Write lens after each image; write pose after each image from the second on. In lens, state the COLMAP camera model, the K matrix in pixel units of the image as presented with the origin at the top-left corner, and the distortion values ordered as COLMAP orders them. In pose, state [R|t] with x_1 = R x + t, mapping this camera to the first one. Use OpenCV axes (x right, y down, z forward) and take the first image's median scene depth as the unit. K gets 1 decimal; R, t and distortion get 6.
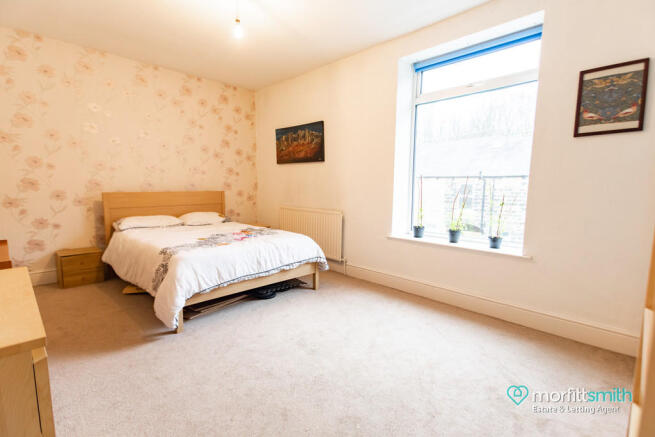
lens RADIAL K [[311.3, 0, 327.5], [0, 311.3, 218.5], [0, 0, 1]] dist [-0.002335, -0.001160]
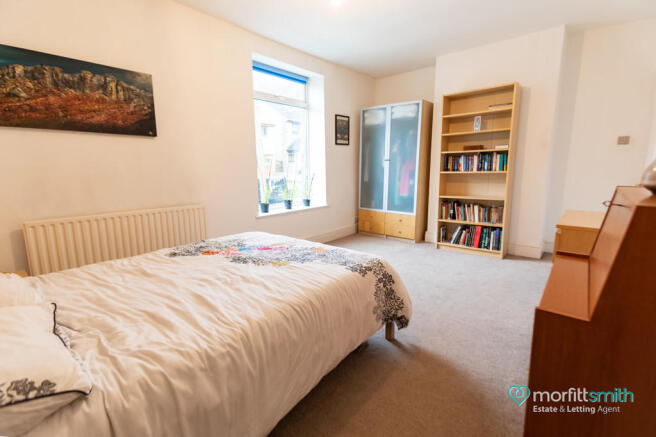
lens RADIAL K [[311.8, 0, 328.0], [0, 311.8, 218.5], [0, 0, 1]] dist [-0.002335, -0.001160]
pose [[-0.121258, -0.170243, 0.977913, -0.990592], [0.118679, 0.975629, 0.184561, -0.119218], [-0.985501, 0.138437, -0.098099, 0.948129]]
